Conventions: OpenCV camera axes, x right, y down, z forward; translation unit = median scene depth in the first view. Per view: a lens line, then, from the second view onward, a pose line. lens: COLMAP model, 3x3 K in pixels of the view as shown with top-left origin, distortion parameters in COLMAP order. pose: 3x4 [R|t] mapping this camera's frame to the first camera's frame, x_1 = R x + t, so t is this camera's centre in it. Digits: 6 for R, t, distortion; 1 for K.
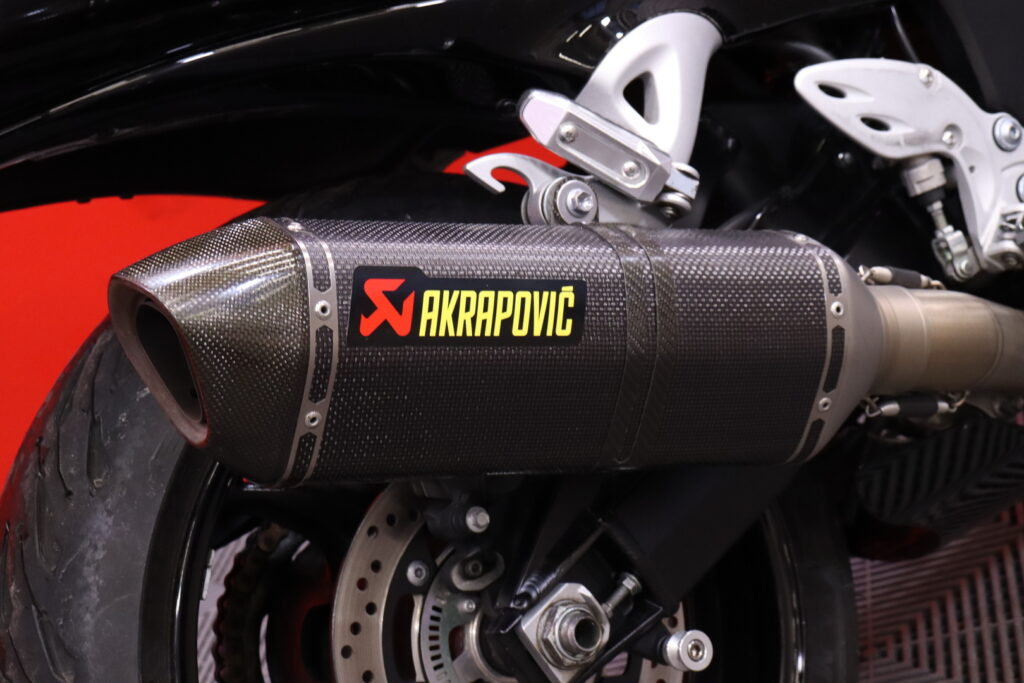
lens RADIAL K [[2242.4, 0, 512.0], [0, 2242.4, 341.5], [0, 0, 1]] dist [0.324780, 0.019970]
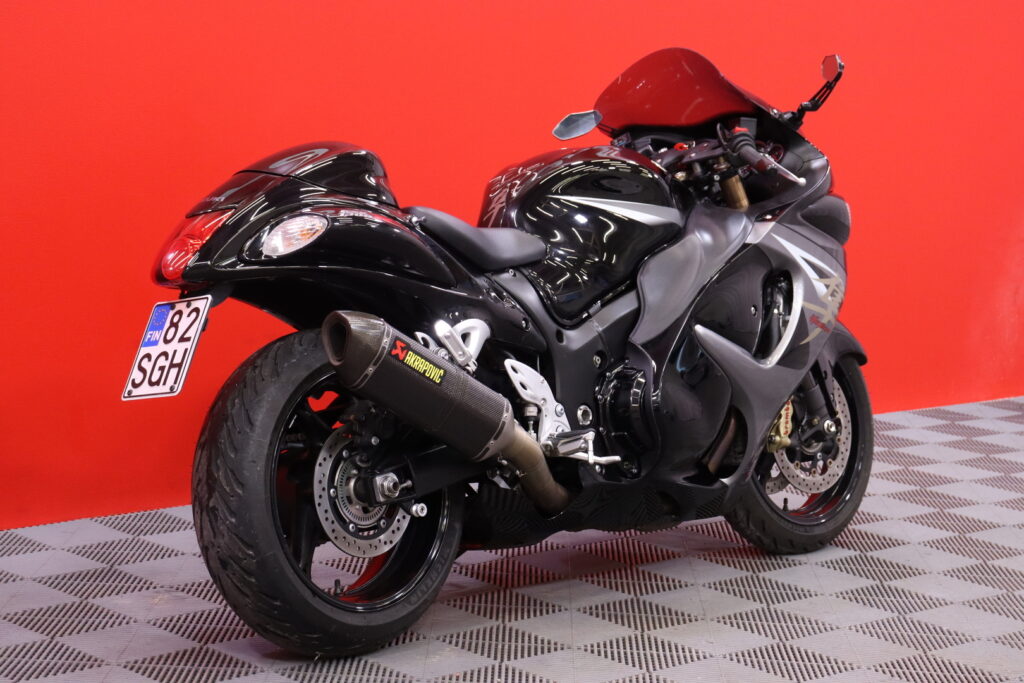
lens RADIAL K [[2222.9, 0, 512.0], [0, 2222.9, 341.5], [0, 0, 1]] dist [0.363589, -0.000393]
pose [[0.907827, 0.379332, 0.178765, -0.448156], [-0.322211, 0.903821, -0.281580, 0.766057], [-0.268384, 0.198026, 0.942738, -1.982151]]
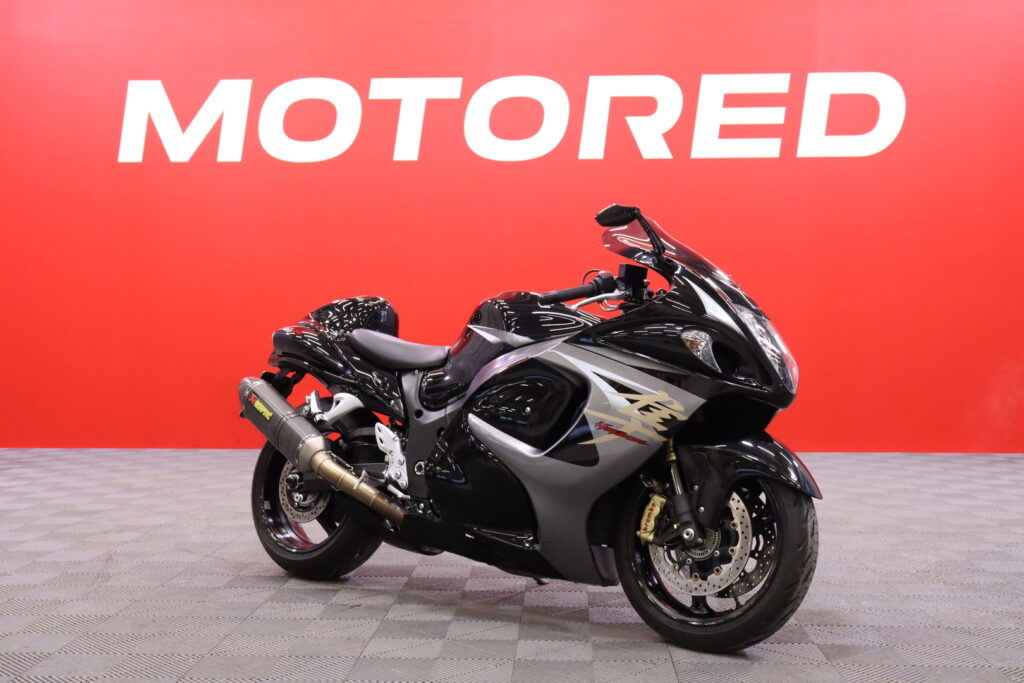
lens RADIAL K [[1208.2, 0, 512.0], [0, 1208.2, 341.5], [0, 0, 1]] dist [-0.029409, -0.007109]
pose [[0.216686, 0.362092, -0.906607, 2.725475], [-0.426356, 0.870525, 0.245779, -1.136030], [0.878219, 0.333280, 0.343010, 0.362668]]
